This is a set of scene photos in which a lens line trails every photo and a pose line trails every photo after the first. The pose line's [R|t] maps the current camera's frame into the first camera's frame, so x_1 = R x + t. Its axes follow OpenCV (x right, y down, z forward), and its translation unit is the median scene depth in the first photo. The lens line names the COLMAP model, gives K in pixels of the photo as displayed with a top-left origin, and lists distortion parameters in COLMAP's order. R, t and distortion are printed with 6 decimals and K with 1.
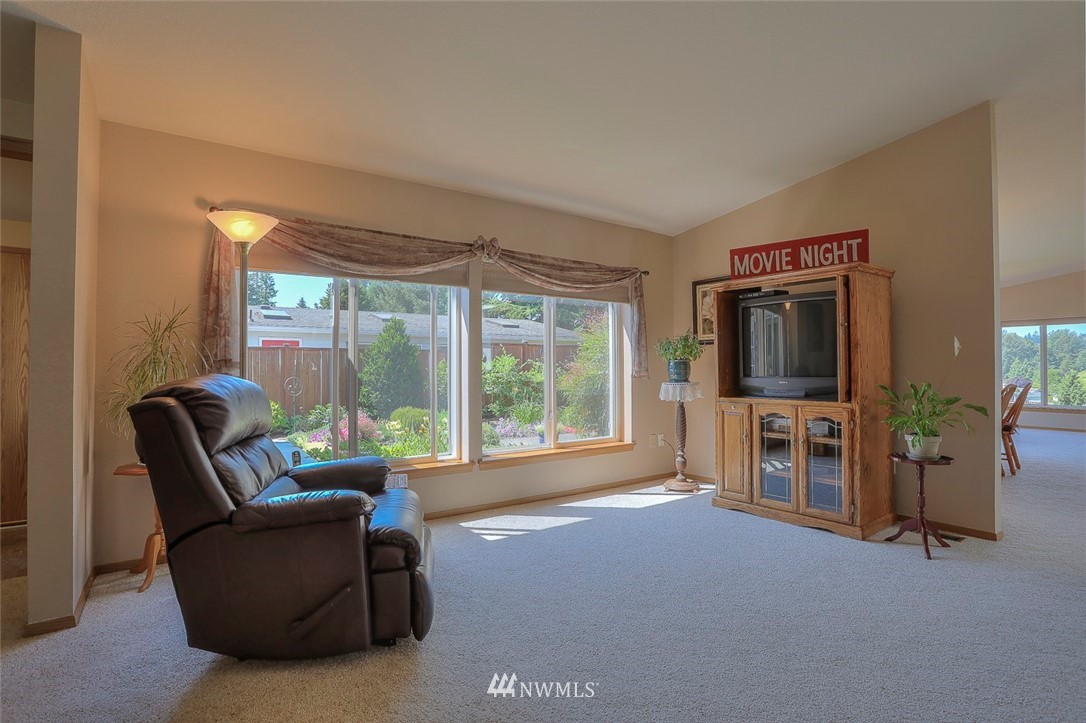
lens RADIAL K [[534.4, 0, 543.0], [0, 534.4, 361.5], [0, 0, 1]] dist [-0.077838, 0.045447]
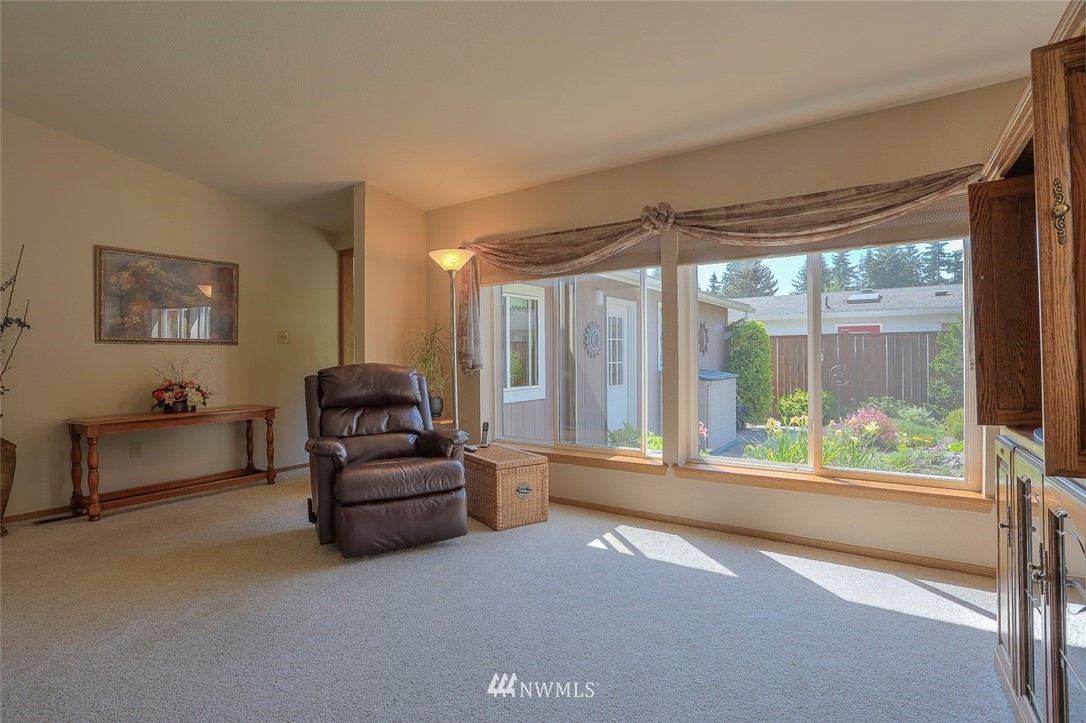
lens RADIAL K [[534.4, 0, 543.0], [0, 534.4, 361.5], [0, 0, 1]] dist [-0.077838, 0.045447]
pose [[0.342163, 0.007463, -0.939611, 0.615408], [0.016049, 0.999776, 0.013785, 0.003564], [0.939504, -0.019797, 0.341967, 0.515095]]
